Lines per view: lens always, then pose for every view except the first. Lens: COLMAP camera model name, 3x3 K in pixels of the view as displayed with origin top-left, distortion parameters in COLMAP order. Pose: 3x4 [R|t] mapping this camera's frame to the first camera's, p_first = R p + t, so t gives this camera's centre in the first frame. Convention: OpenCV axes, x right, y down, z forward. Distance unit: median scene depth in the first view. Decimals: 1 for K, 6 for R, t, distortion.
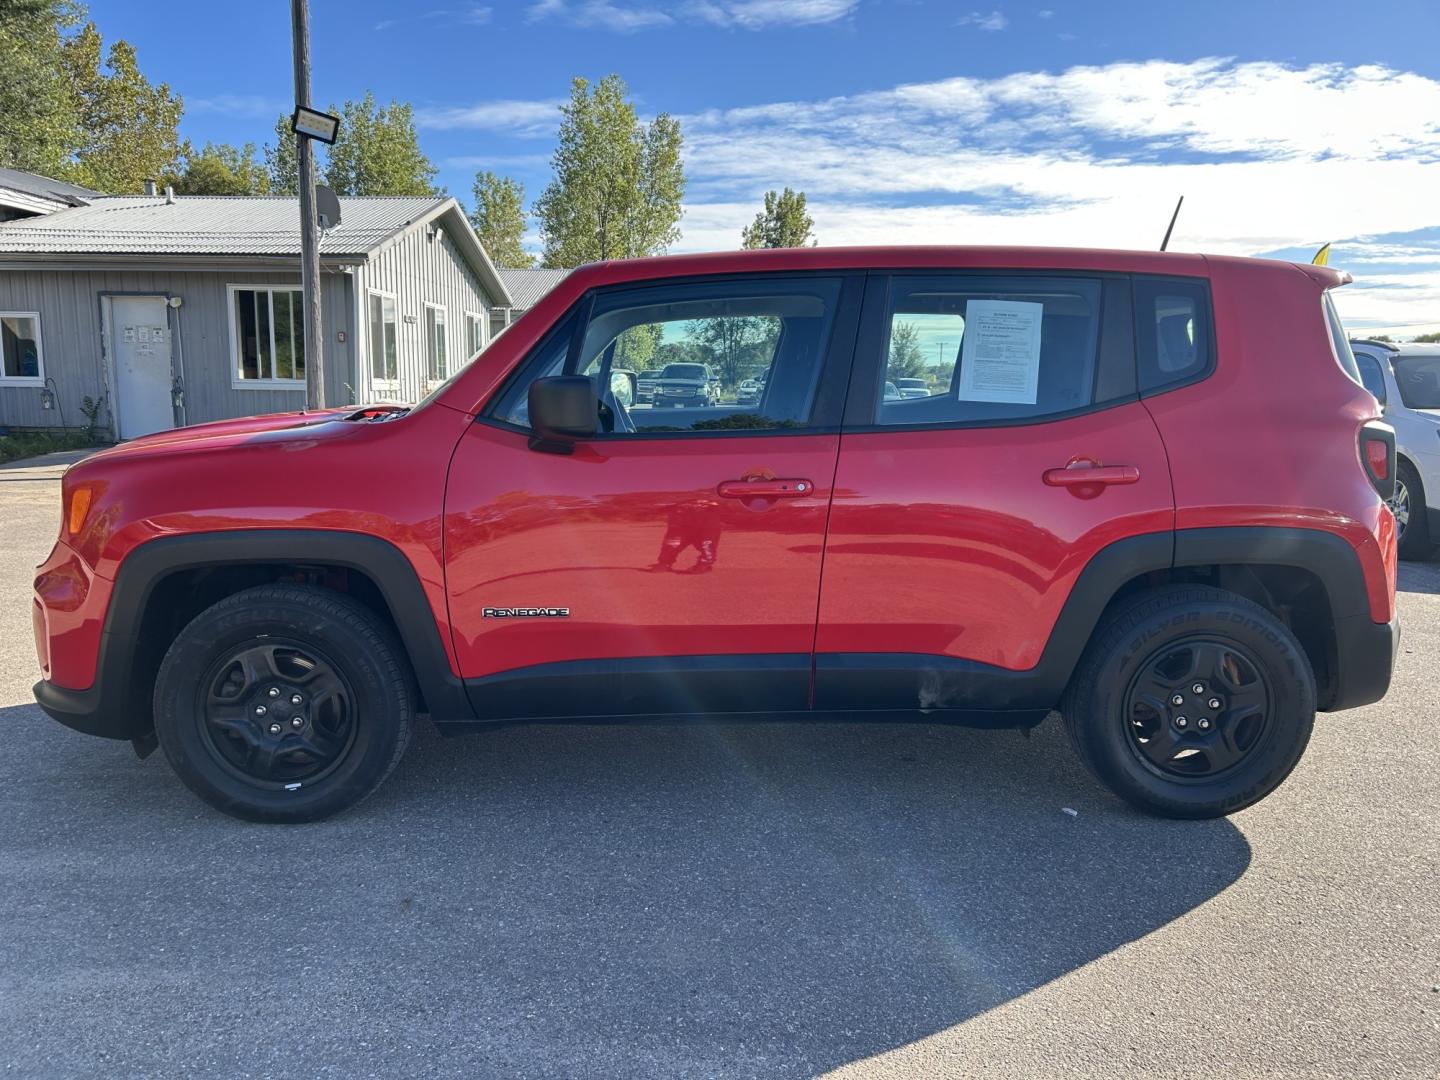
lens RADIAL K [[1090.6, 0, 710.7], [0, 1090.6, 539.3], [0, 0, 1]] dist [0.032787, -0.036505]
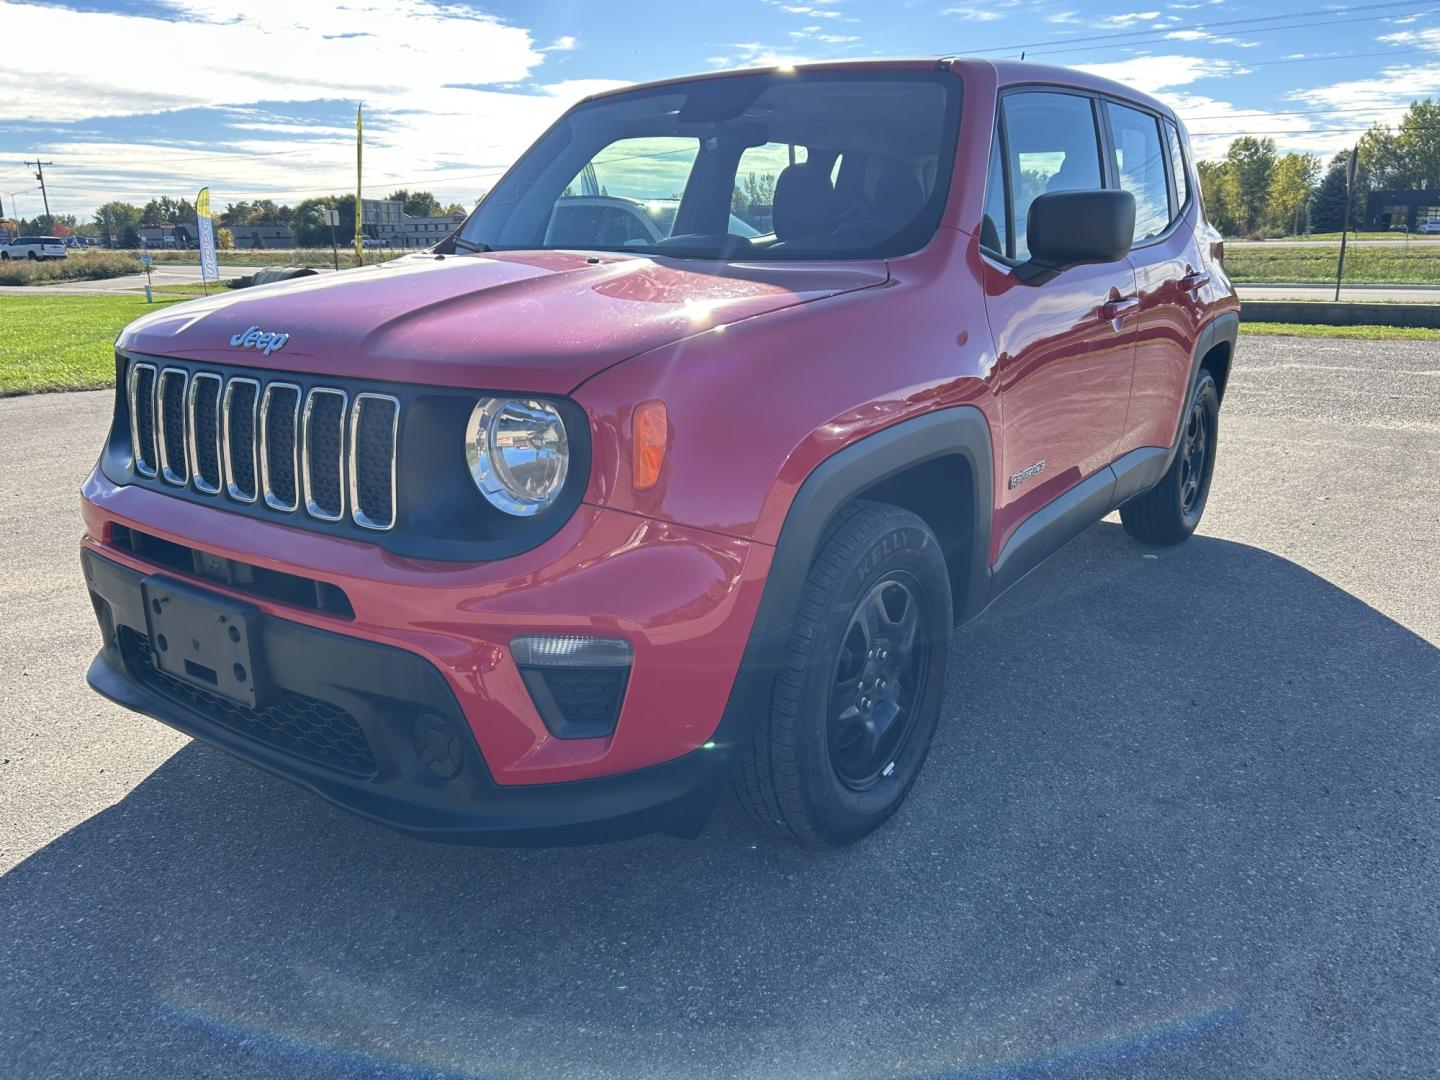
lens RADIAL K [[1090.6, 0, 705.8], [0, 1090.6, 524.4], [0, 0, 1]] dist [0.032787, -0.036505]
pose [[0.598922, -0.213701, 0.771767, -1.011622], [0.132667, 0.976897, 0.167546, -0.073986], [-0.789741, 0.002041, 0.613437, 0.671345]]
